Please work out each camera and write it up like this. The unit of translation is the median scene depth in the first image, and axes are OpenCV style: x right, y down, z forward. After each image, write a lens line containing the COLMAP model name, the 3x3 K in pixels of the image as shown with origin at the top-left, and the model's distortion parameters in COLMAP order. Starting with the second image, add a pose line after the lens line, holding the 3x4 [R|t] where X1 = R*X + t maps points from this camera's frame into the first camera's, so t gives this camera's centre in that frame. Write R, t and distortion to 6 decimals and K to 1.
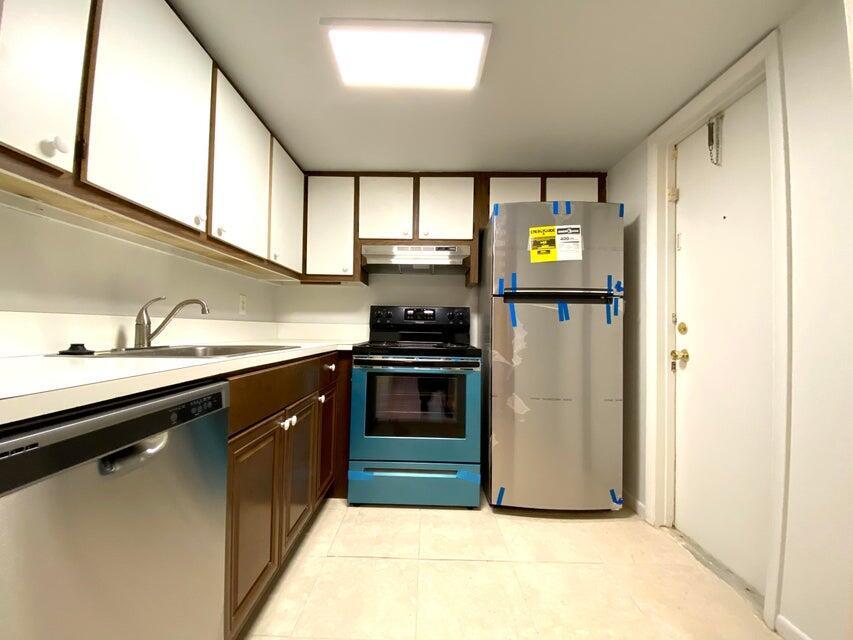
lens RADIAL K [[348.1, 0, 423.0], [0, 348.1, 319.8], [0, 0, 1]] dist [-0.000889, -0.000083]
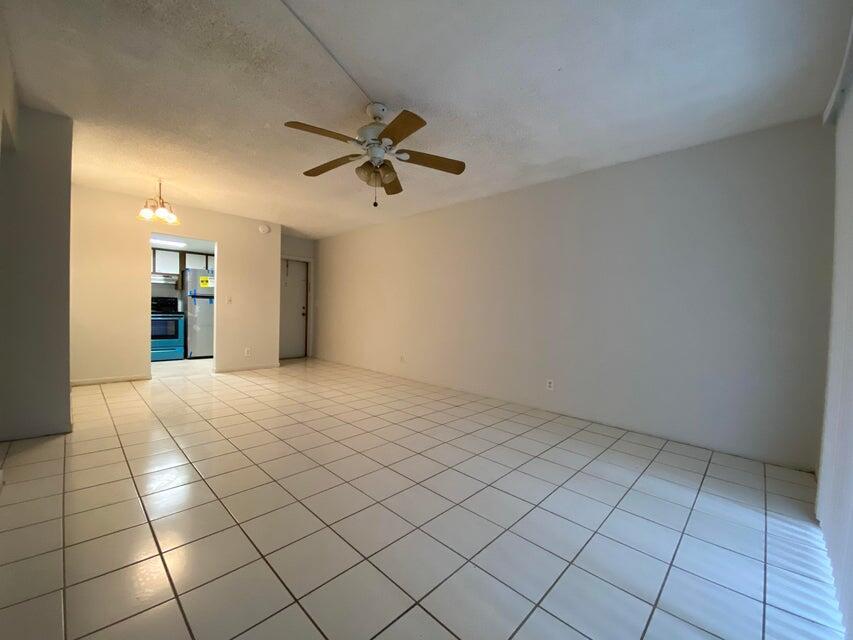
lens RADIAL K [[348.1, 0, 420.8], [0, 348.1, 316.2], [0, 0, 1]] dist [-0.000889, -0.000083]
pose [[0.701861, -0.021216, 0.711998, -0.600727], [-0.030432, 0.997751, 0.059729, -0.141683], [-0.711663, -0.063589, 0.699637, -2.886368]]
